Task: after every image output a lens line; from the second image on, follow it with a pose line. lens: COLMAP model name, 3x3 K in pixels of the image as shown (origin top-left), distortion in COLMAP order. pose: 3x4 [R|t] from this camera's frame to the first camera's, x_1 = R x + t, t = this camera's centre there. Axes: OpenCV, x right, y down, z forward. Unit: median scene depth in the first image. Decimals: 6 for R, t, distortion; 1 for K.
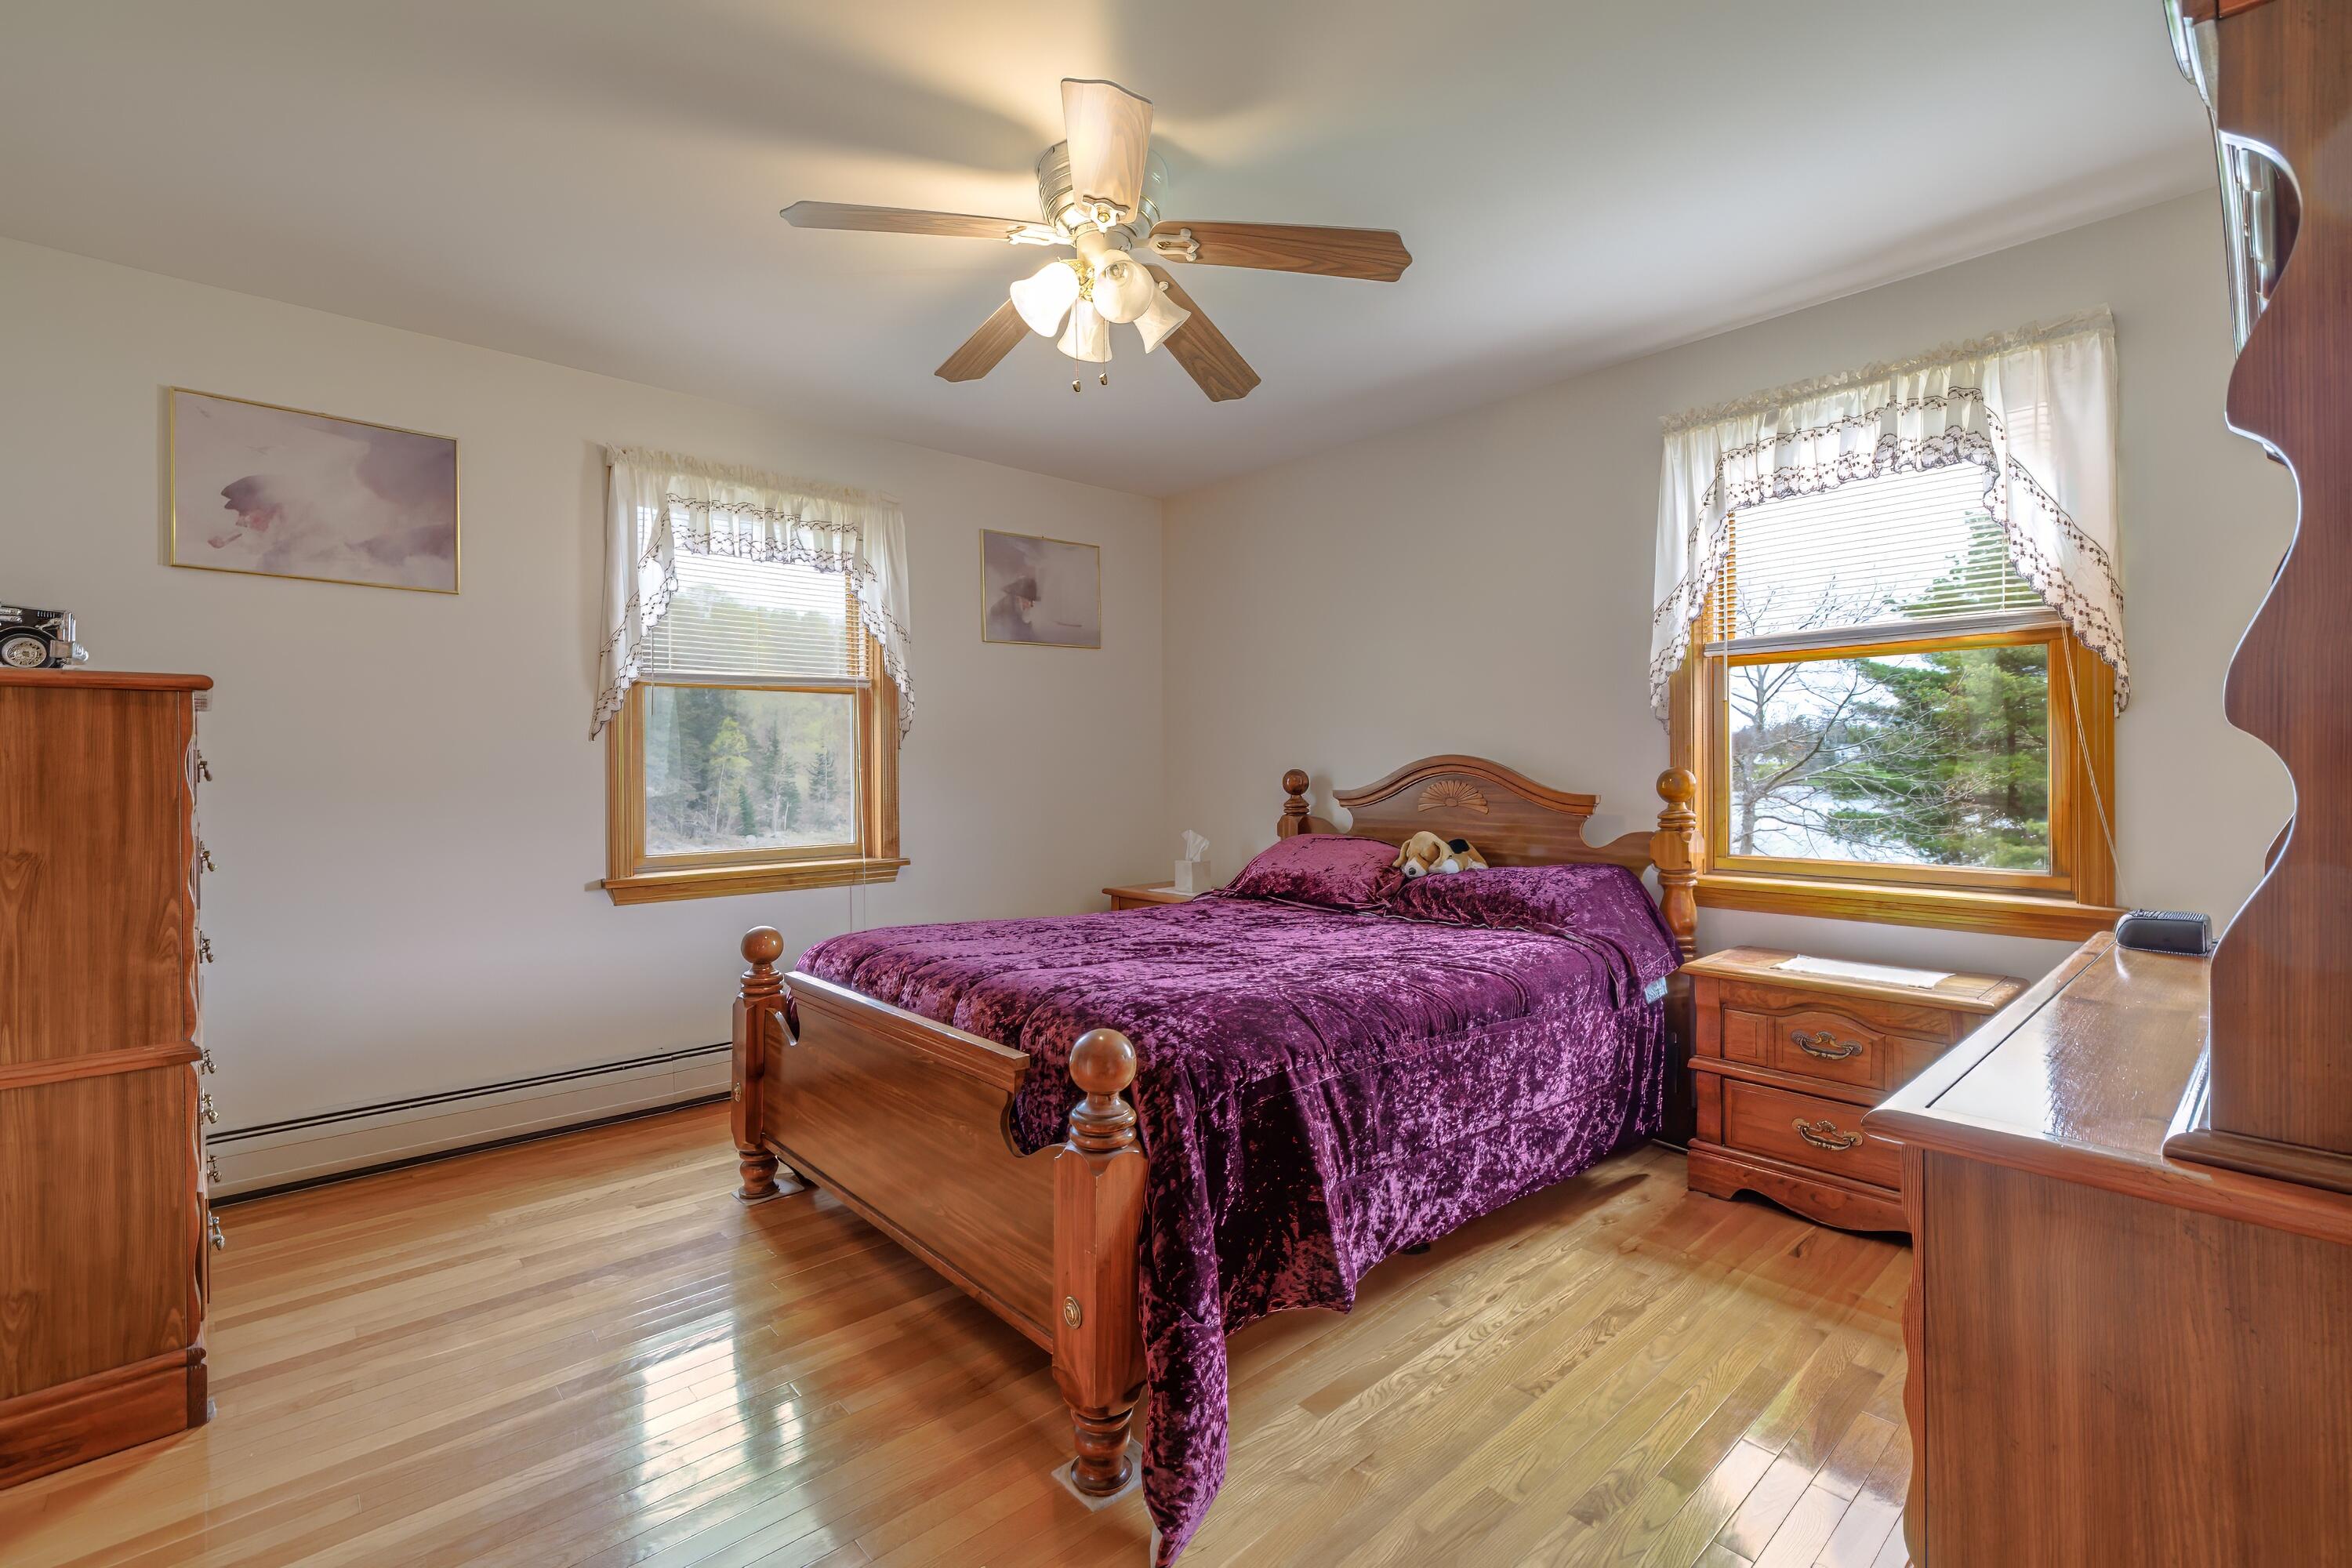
lens RADIAL K [[1016.4, 0, 1162.0], [0, 1016.4, 773.1], [0, 0, 1]] dist [-0.001620, 0.000345]
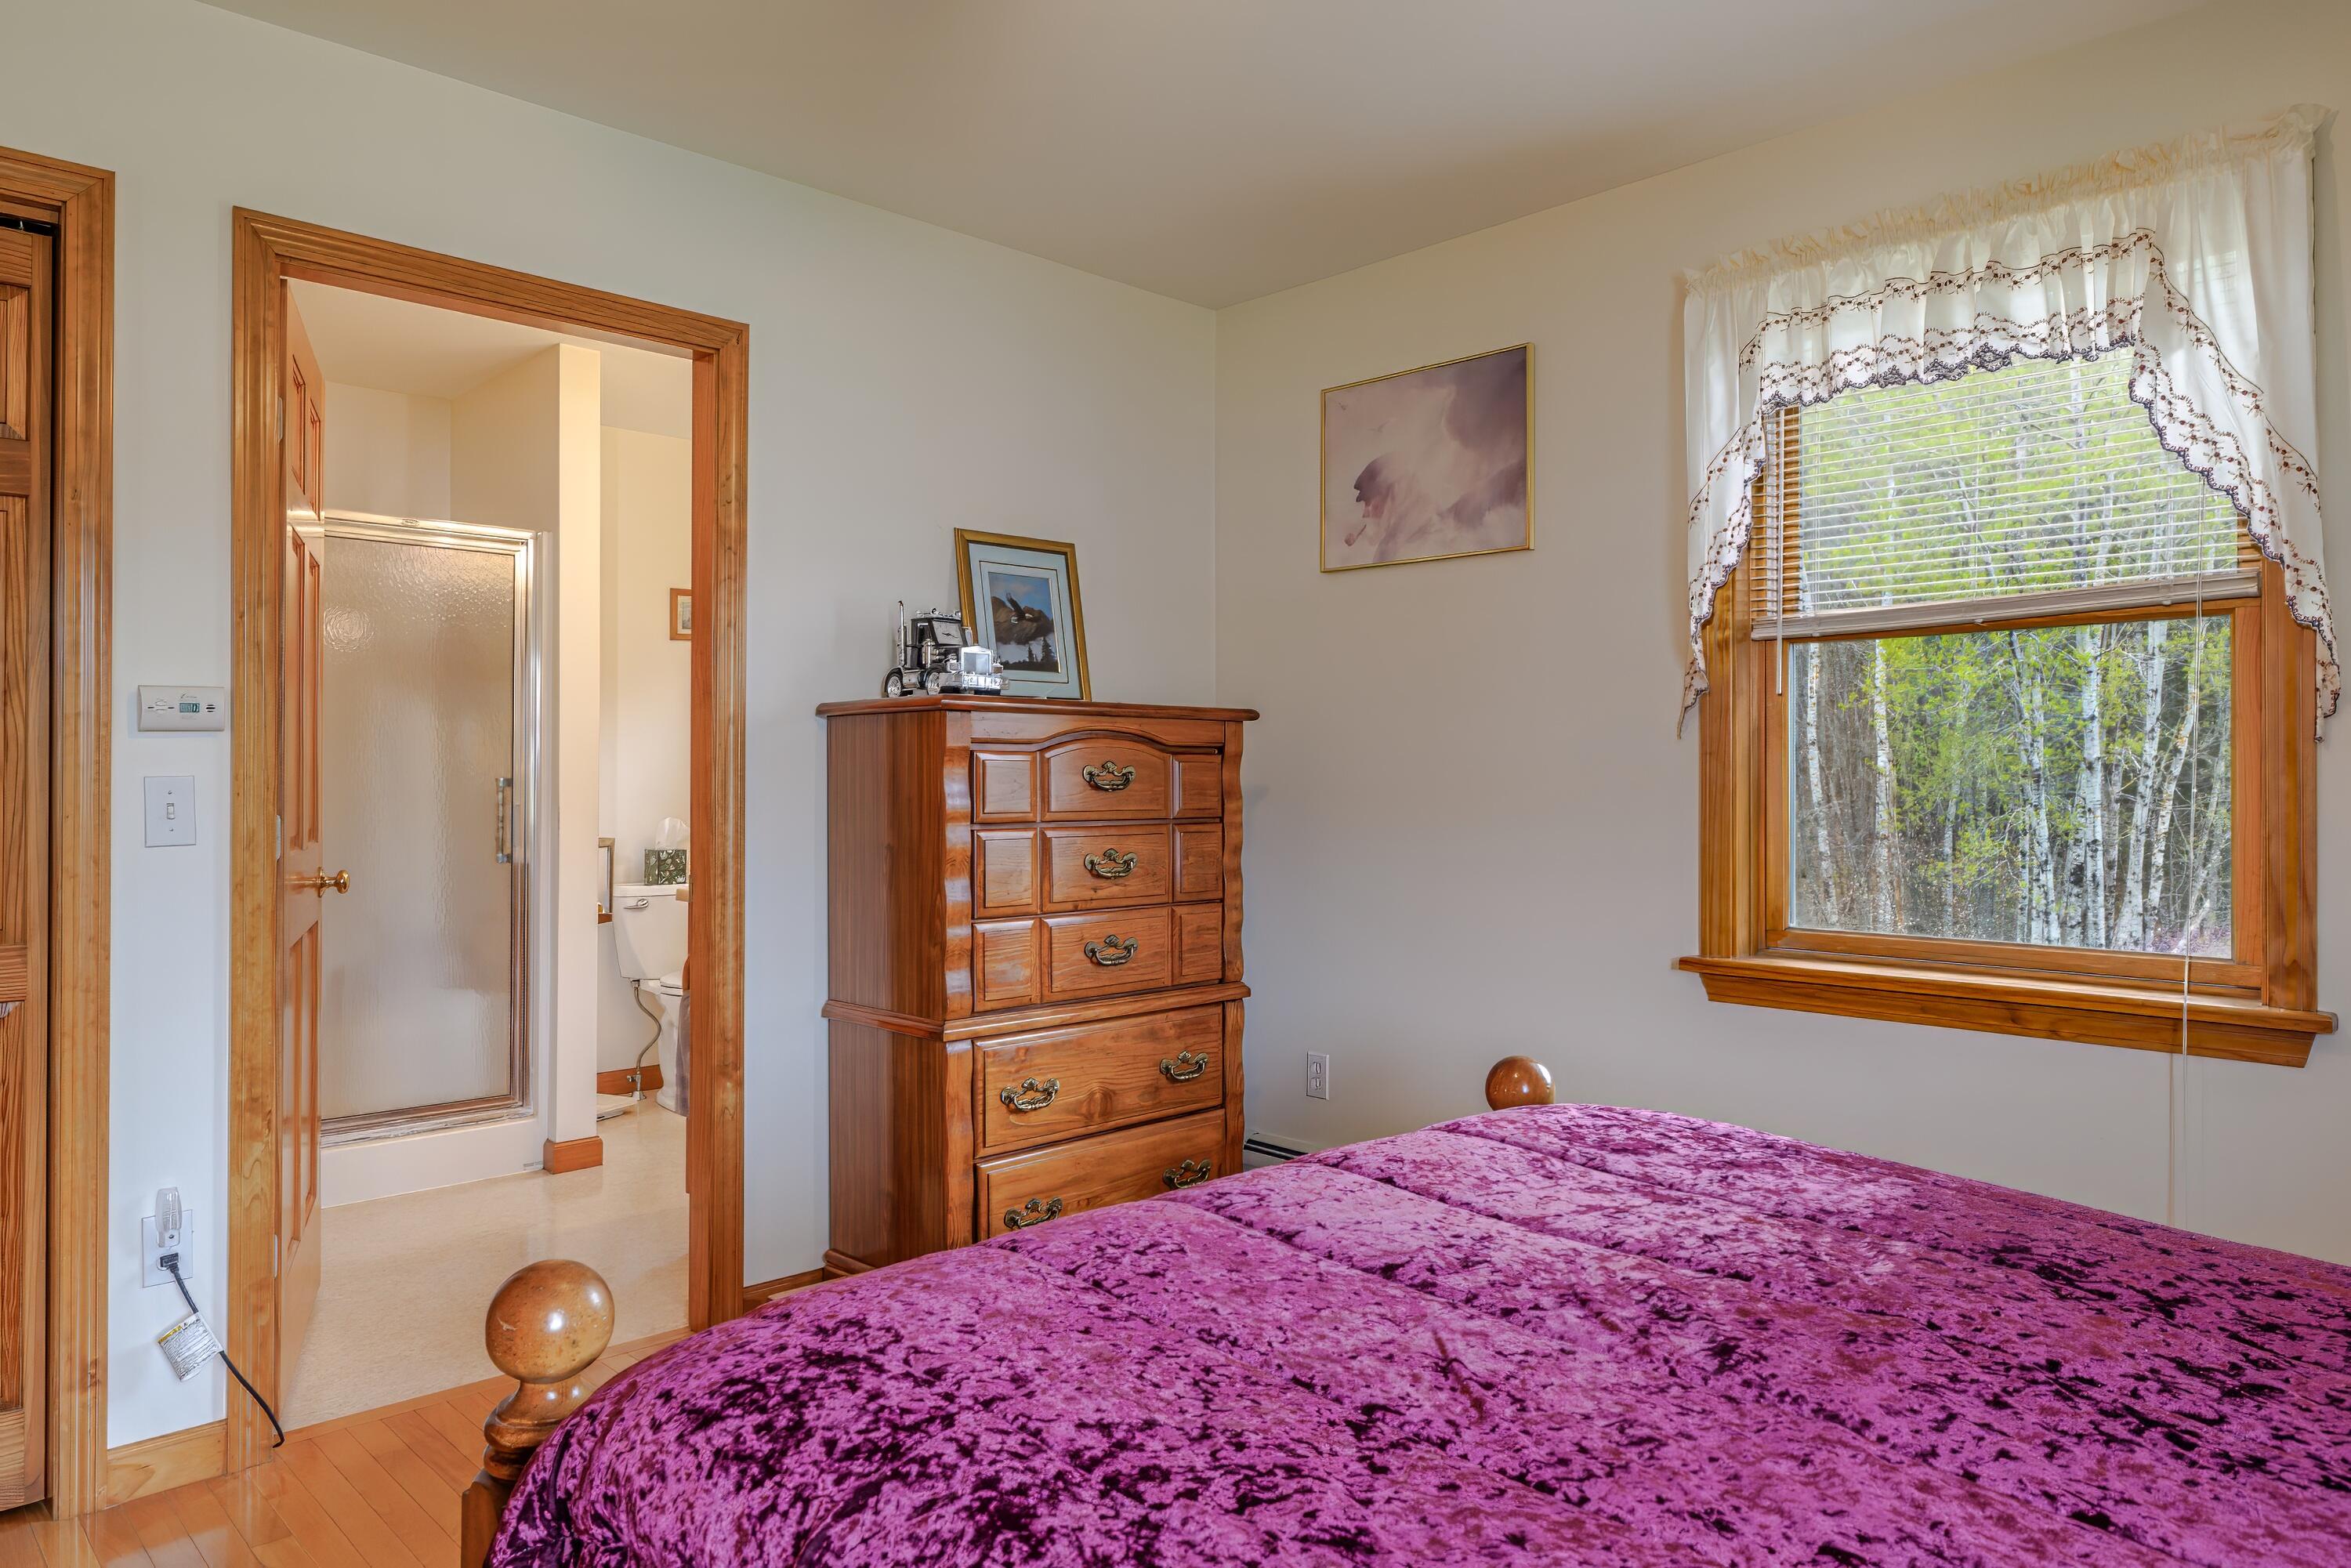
lens RADIAL K [[1498.7, 0, 1179.6], [0, 1498.7, 782.3], [0, 0, 1]] dist [-0.001967, -0.000813]
pose [[0.039660, 0.007588, -0.999184, 0.411471], [-0.008952, 0.999934, 0.007238, -0.008766], [0.999173, 0.008658, 0.039725, 0.701661]]
